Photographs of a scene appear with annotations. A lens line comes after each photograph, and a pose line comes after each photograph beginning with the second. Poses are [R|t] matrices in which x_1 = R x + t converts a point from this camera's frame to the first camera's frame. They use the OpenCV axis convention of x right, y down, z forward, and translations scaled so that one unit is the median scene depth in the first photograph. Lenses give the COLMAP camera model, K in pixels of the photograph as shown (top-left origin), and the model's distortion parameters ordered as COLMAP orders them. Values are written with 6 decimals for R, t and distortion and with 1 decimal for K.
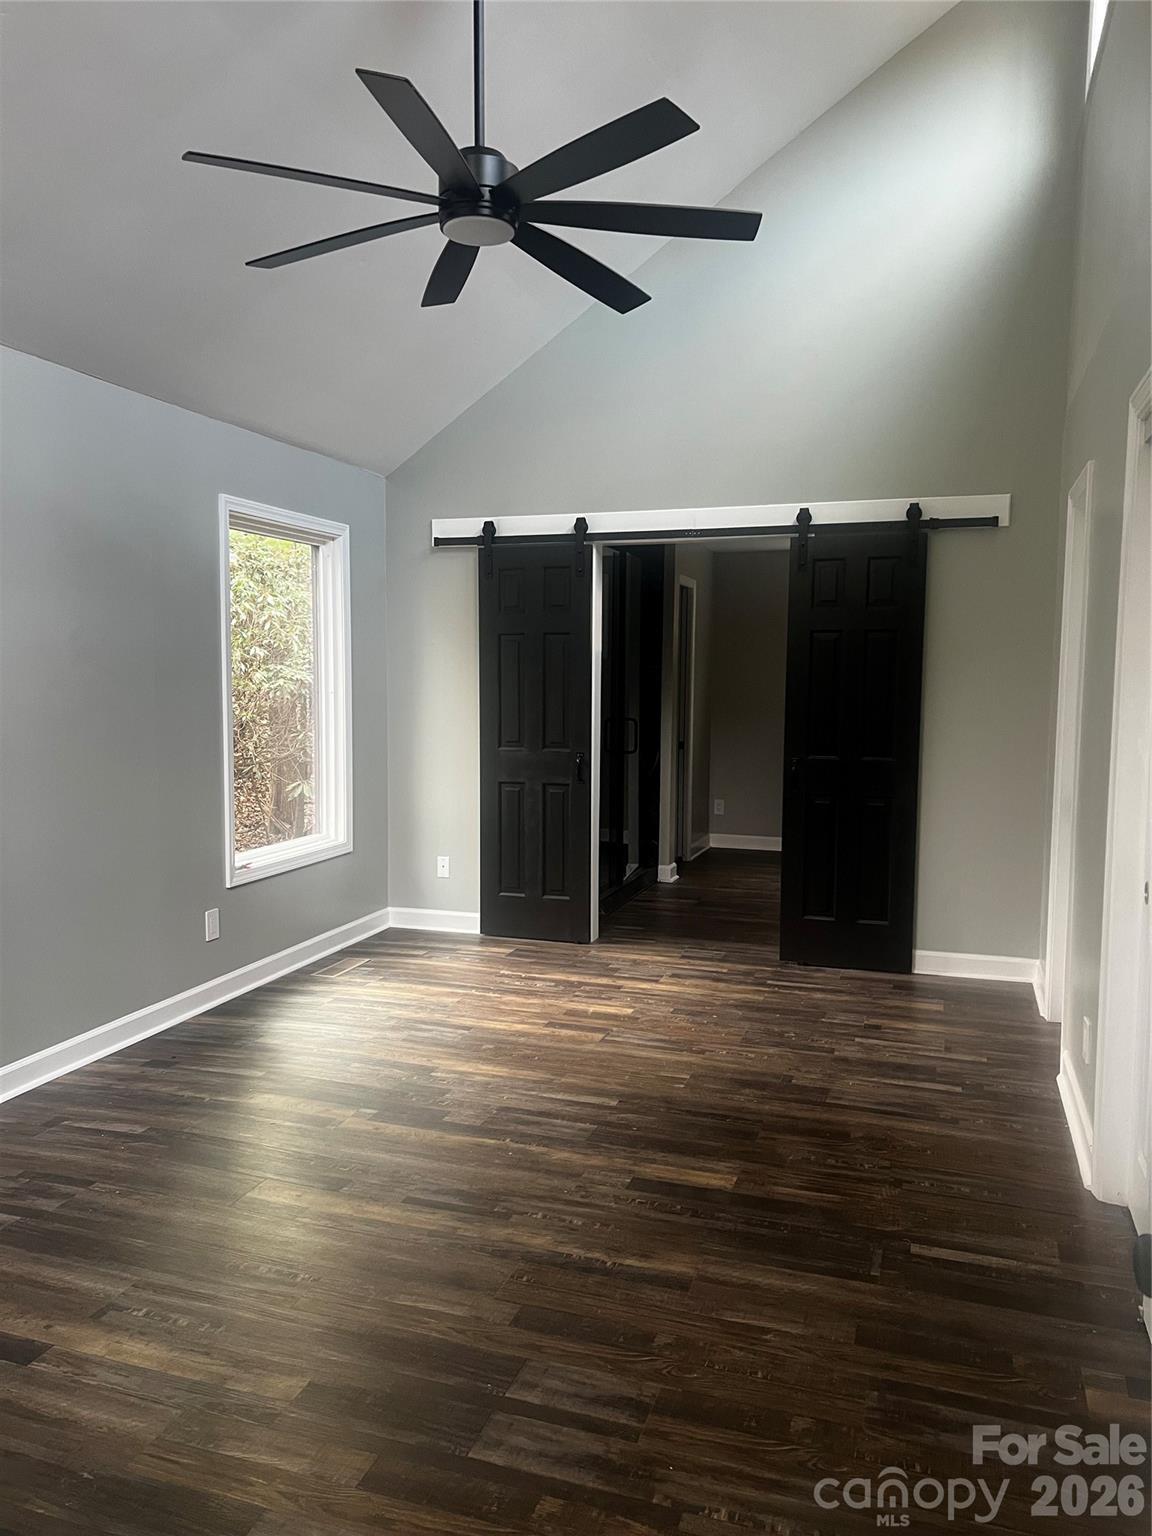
lens RADIAL K [[1149.8, 0, 572.8], [0, 1149.8, 766.0], [0, 0, 1]] dist [-0.003968, -0.000640]
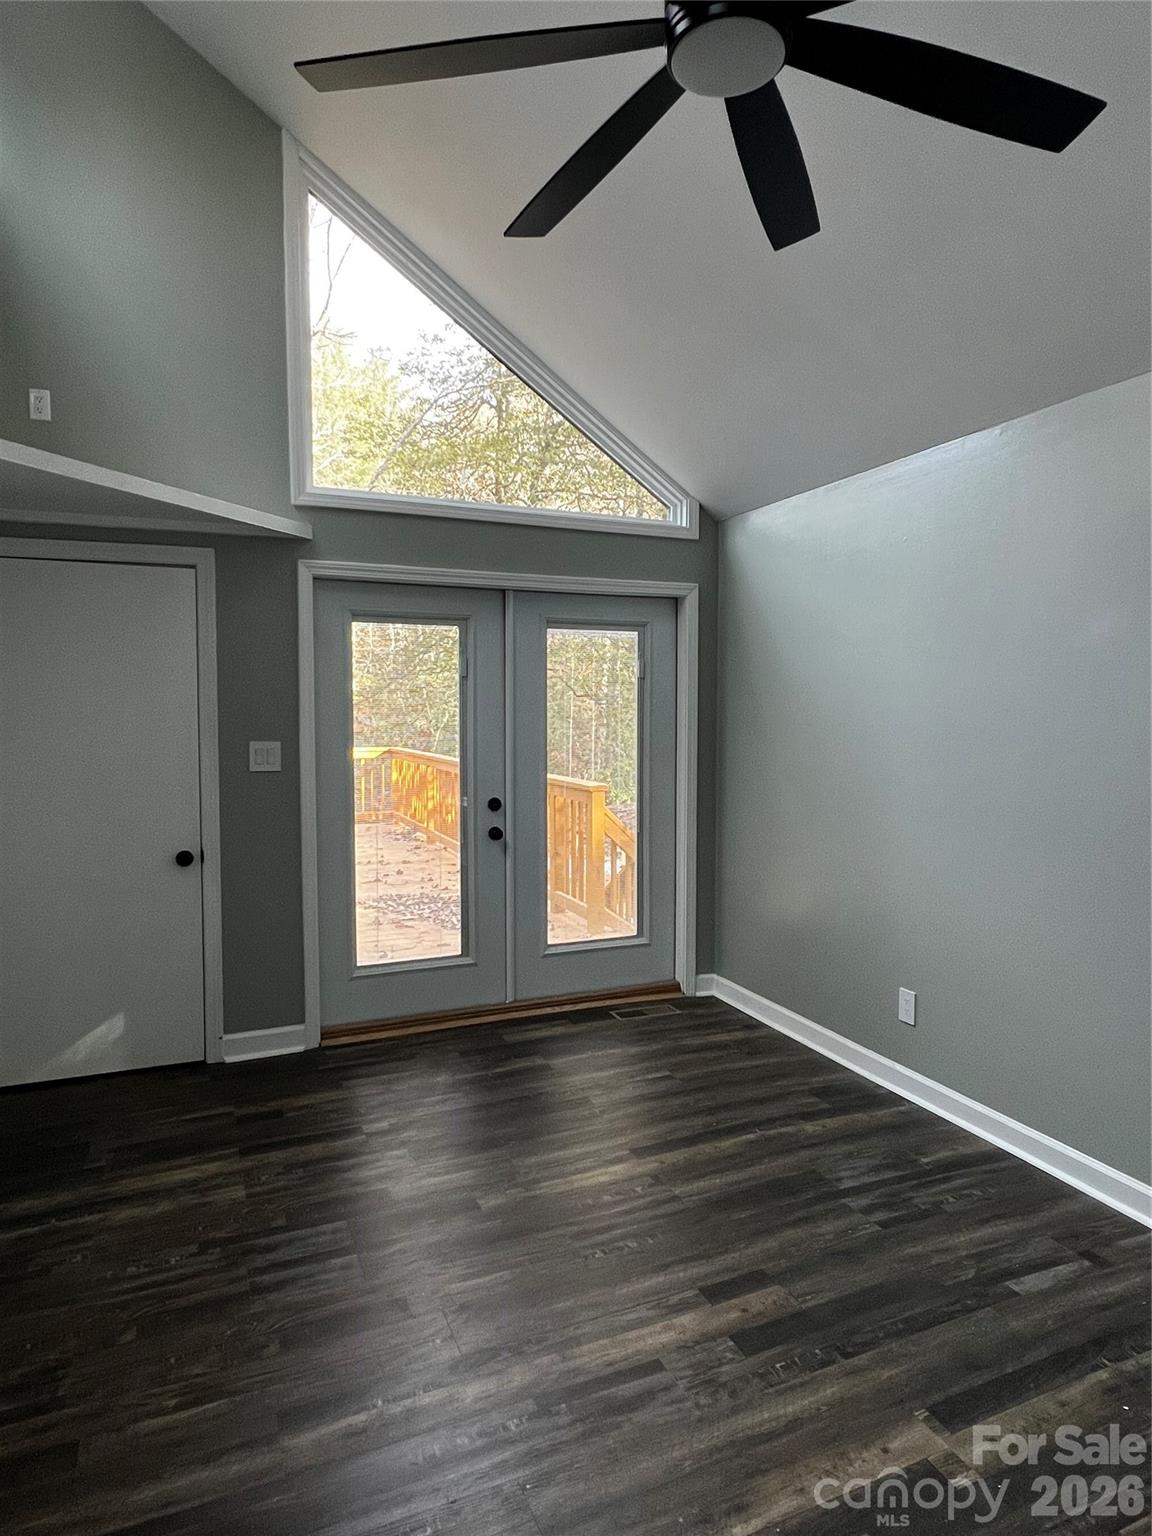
lens RADIAL K [[902.4, 0, 571.4], [0, 902.4, 758.1], [0, 0, 1]] dist [0.002213, -0.001360]
pose [[-0.747696, 0.032641, -0.663239, 0.420872], [-0.054864, 0.992340, 0.110689, -0.176919], [0.661771, 0.119149, -0.740177, 1.765730]]
